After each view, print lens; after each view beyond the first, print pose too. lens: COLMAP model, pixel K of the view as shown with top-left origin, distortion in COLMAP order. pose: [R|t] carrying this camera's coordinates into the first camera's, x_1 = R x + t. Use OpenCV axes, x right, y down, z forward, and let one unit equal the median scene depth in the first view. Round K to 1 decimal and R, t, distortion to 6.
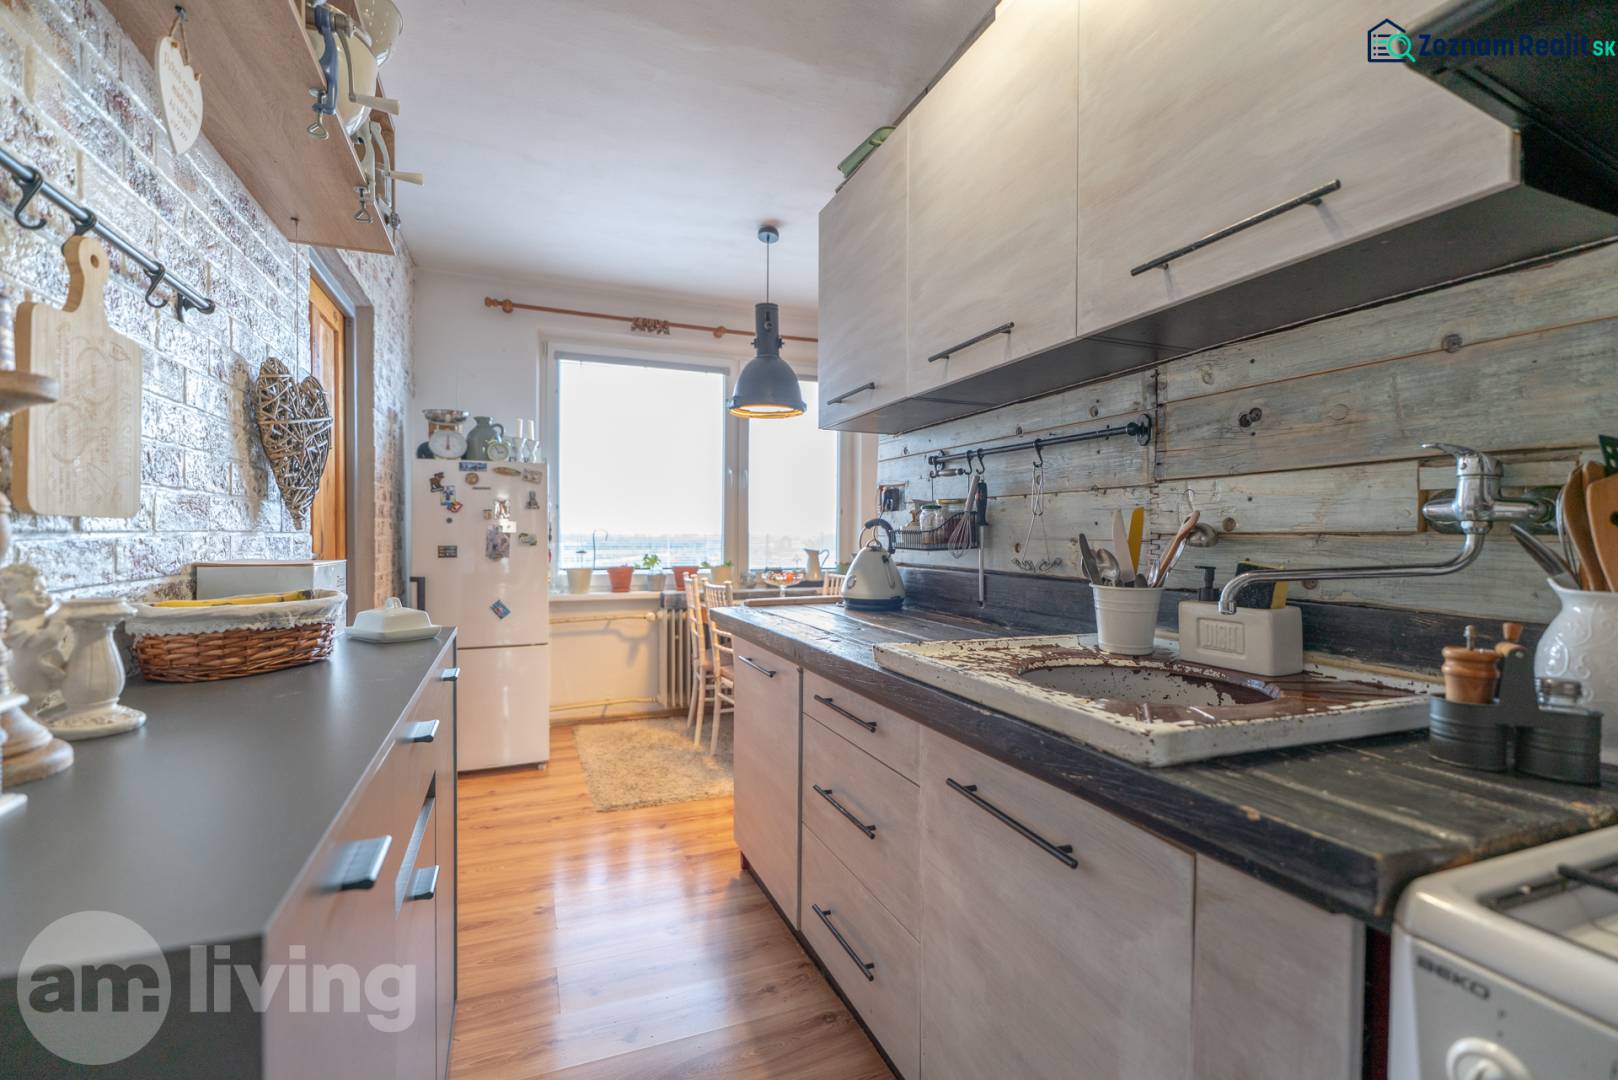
lens RADIAL K [[711.9, 0, 800.8], [0, 711.9, 539.5], [0, 0, 1]] dist [0.004359, 0.000420]
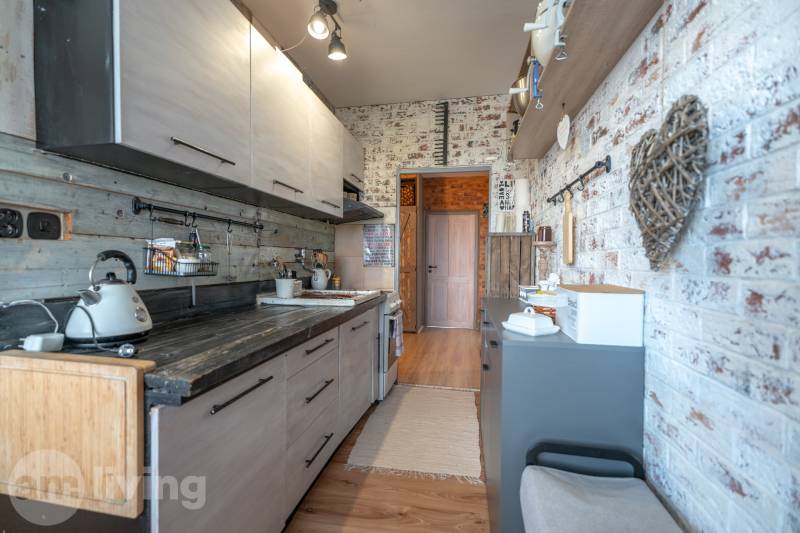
lens RADIAL K [[352.0, 0, 397.0], [0, 352.0, 265.9], [0, 0, 1]] dist [0.004359, 0.000420]
pose [[-0.836263, -0.011091, 0.548217, -0.688541], [0.000504, 0.999779, 0.020996, -0.023639], [-0.548329, 0.017834, -0.836072, 1.668362]]
